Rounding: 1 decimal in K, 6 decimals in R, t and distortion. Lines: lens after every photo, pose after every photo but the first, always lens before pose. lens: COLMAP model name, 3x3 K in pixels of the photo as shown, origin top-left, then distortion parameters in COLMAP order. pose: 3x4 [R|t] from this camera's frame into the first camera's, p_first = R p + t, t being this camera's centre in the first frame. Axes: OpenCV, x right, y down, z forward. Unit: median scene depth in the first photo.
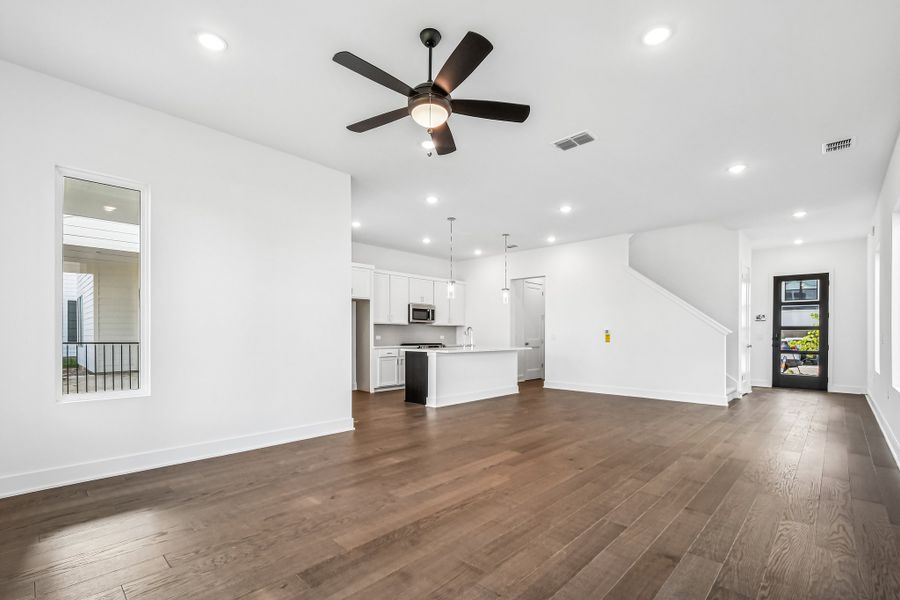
lens RADIAL K [[401.1, 0, 454.5], [0, 401.1, 334.8], [0, 0, 1]] dist [-0.000189, -0.004911]
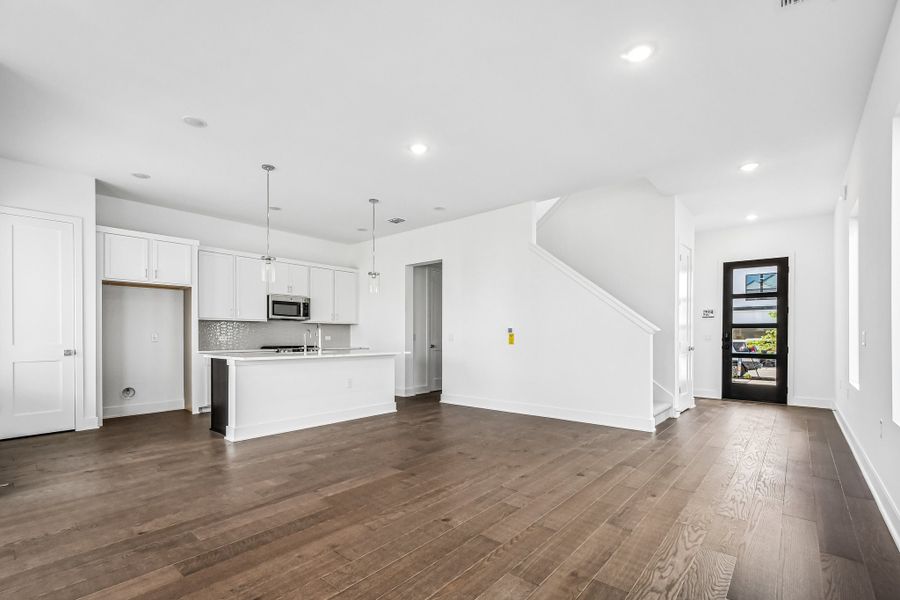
lens RADIAL K [[401.1, 0, 454.5], [0, 401.1, 334.8], [0, 0, 1]] dist [-0.000189, -0.004911]
pose [[0.998446, -0.001246, 0.055717, 0.227123], [0.001352, 0.999997, -0.001869, 0.002128], [-0.055714, 0.001941, 0.998445, 0.239861]]
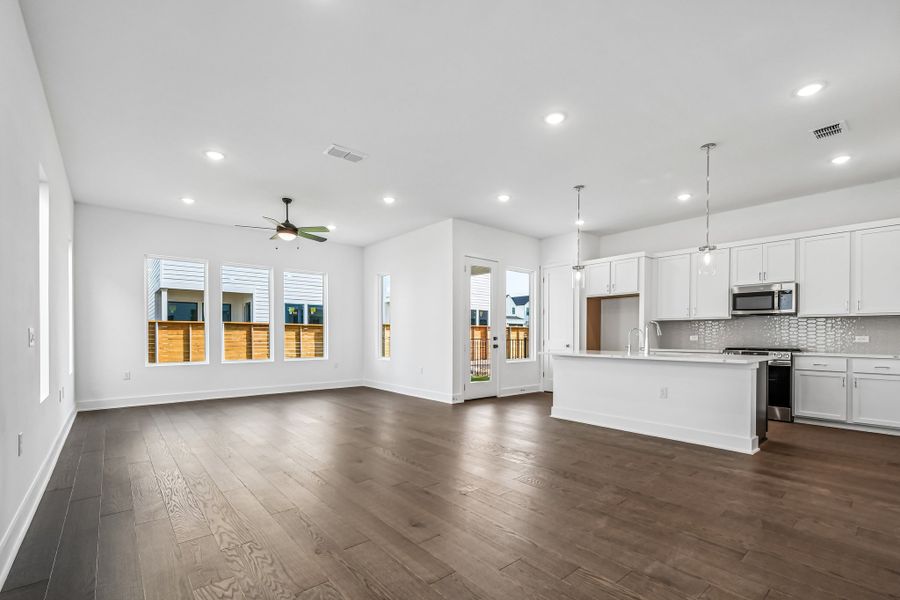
lens RADIAL K [[401.1, 0, 454.5], [0, 401.1, 334.8], [0, 0, 1]] dist [-0.000189, -0.004911]
pose [[-0.098109, -0.003876, -0.995168, 0.670131], [-0.002521, 0.999990, -0.003646, 0.005004], [0.995172, 0.002151, -0.098118, 0.695737]]
